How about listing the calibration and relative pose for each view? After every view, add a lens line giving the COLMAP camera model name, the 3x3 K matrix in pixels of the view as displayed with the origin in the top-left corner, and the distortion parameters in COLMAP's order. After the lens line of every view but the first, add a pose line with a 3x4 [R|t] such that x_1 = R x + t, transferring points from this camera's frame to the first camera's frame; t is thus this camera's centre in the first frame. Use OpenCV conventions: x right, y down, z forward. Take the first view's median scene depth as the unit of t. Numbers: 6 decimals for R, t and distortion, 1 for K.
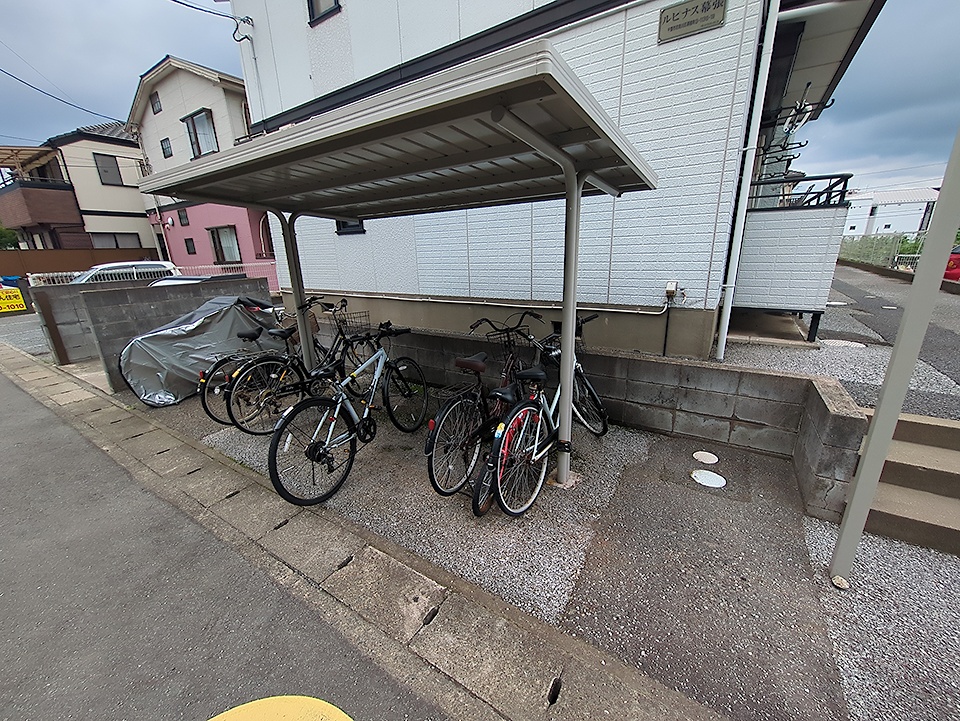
lens RADIAL K [[376.9, 0, 462.0], [0, 376.9, 358.3], [0, 0, 1]] dist [-0.001160, 0.000362]
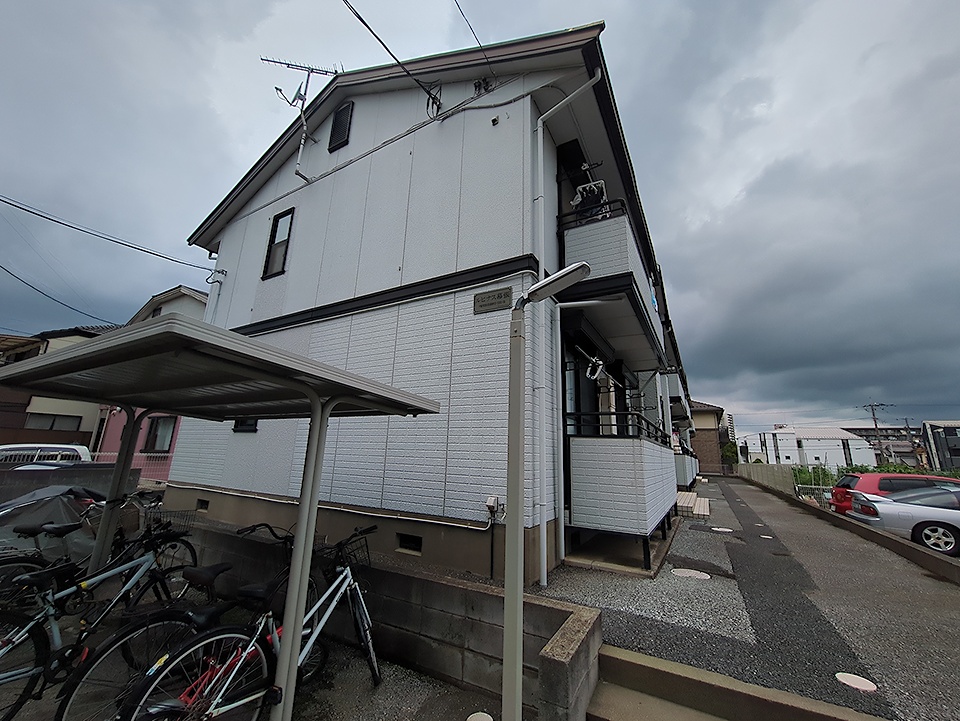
lens RADIAL K [[376.9, 0, 487.6], [0, 376.9, 359.7], [0, 0, 1]] dist [-0.001160, 0.000362]
pose [[0.995804, 0.077468, 0.048711, 0.404225], [-0.042249, 0.861378, -0.506204, -0.001233], [-0.081173, 0.502022, 0.861037, -0.076622]]
